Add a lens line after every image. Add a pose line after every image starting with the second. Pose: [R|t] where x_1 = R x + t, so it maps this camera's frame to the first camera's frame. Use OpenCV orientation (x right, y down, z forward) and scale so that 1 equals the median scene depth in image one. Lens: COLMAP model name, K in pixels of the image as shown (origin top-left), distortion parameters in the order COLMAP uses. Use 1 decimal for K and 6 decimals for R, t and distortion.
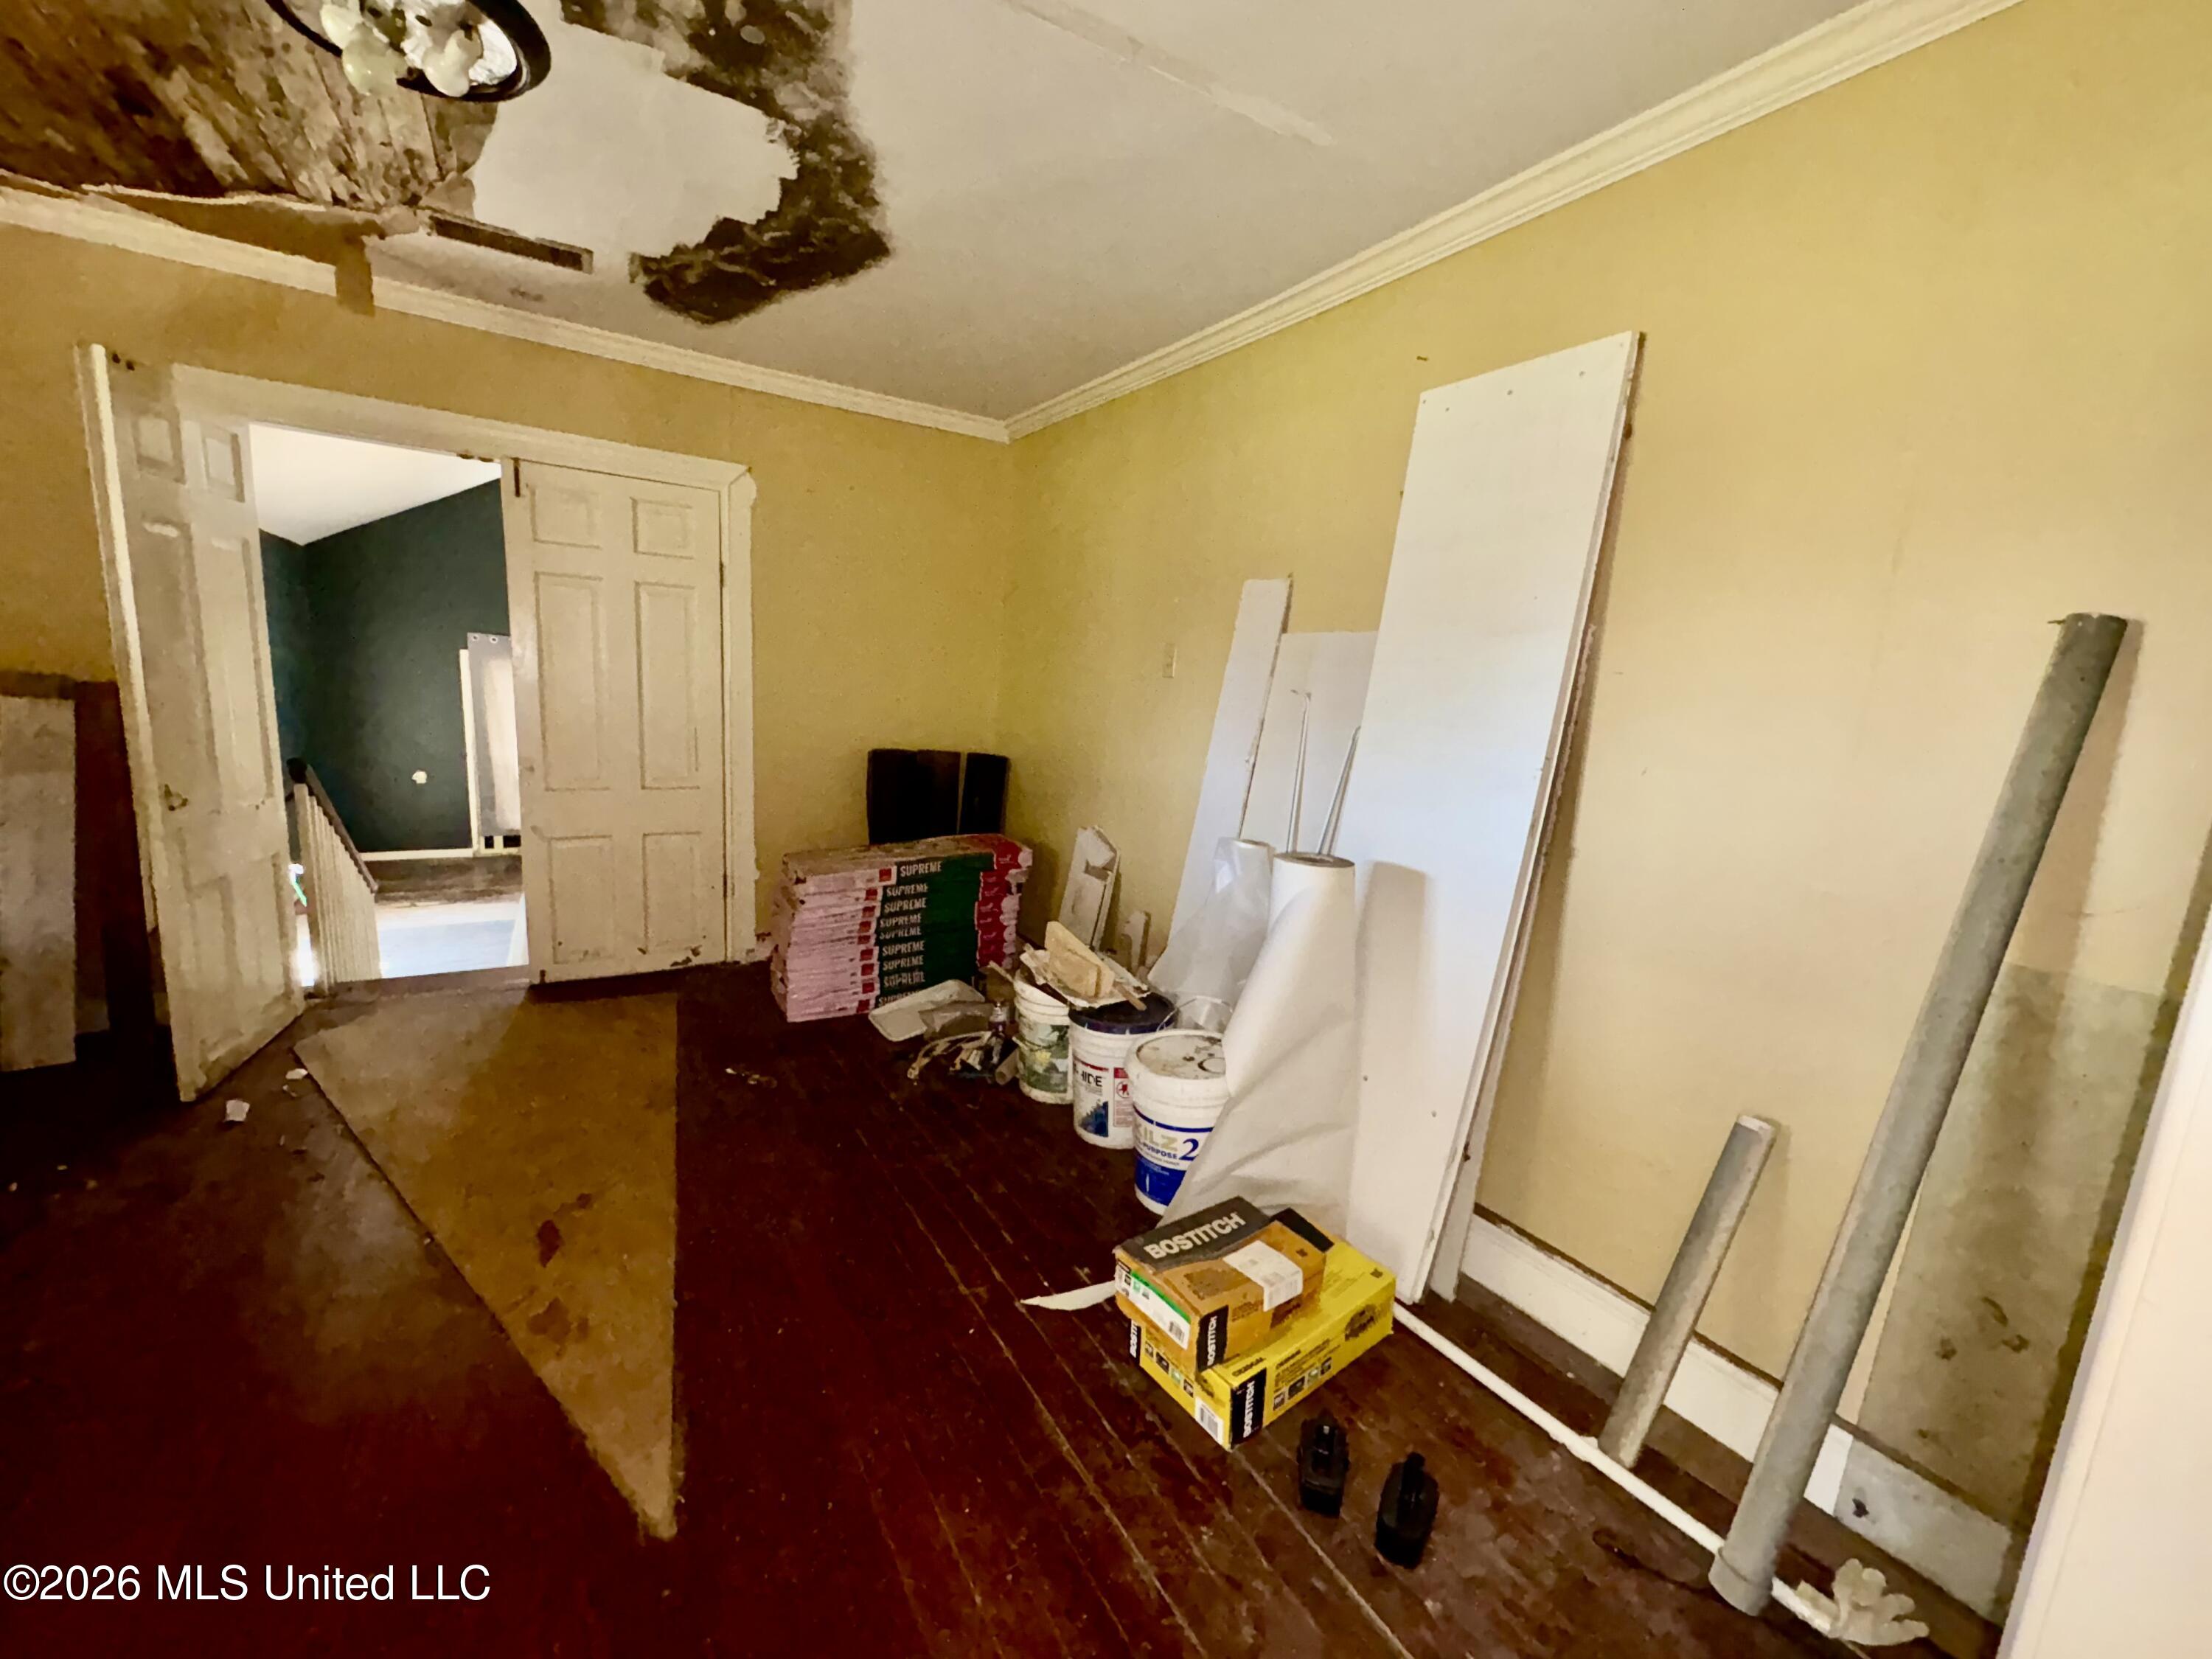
lens RADIAL K [[887.2, 0, 1111.5], [0, 887.2, 824.8], [0, 0, 1]] dist [-0.003217, 0.000364]
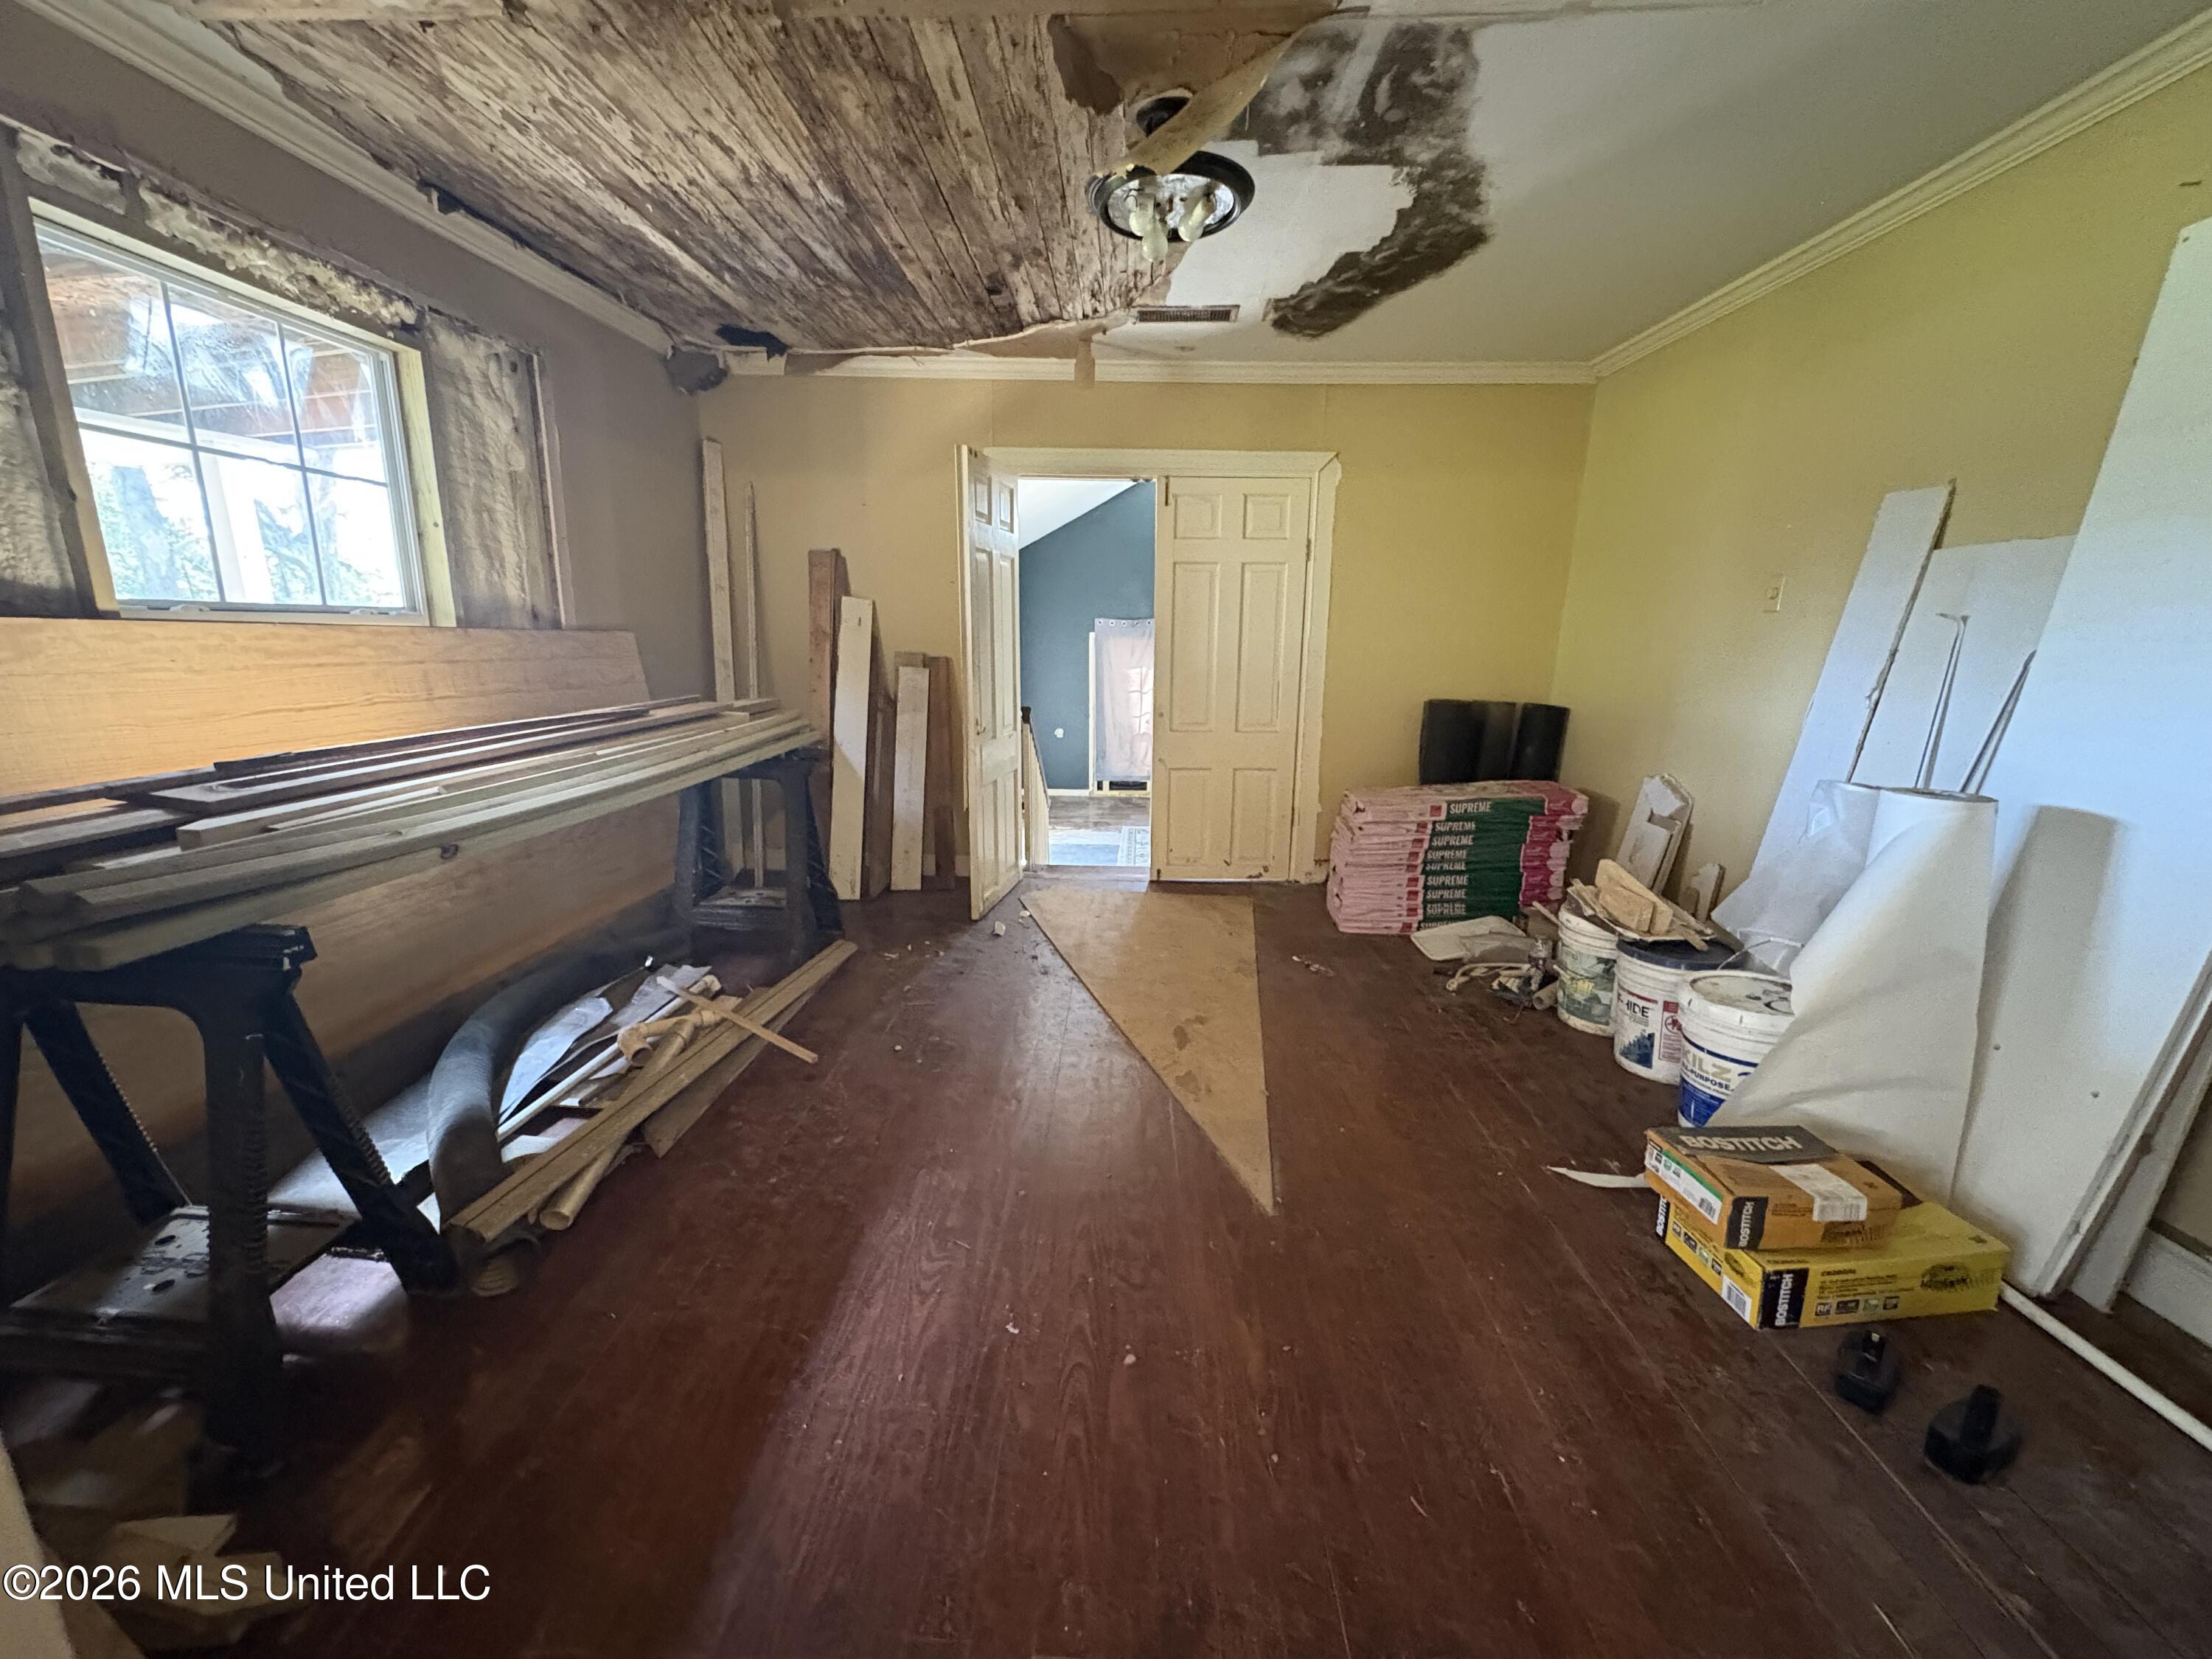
lens RADIAL K [[885.0, 0, 1099.8], [0, 885.0, 829.7], [0, 0, 1]] dist [0.001750, 0.000568]
pose [[0.827954, 0.071537, -0.556214, 0.018772], [-0.049122, 0.997269, 0.055144, 0.056526], [0.558640, -0.018334, 0.829208, -0.209033]]
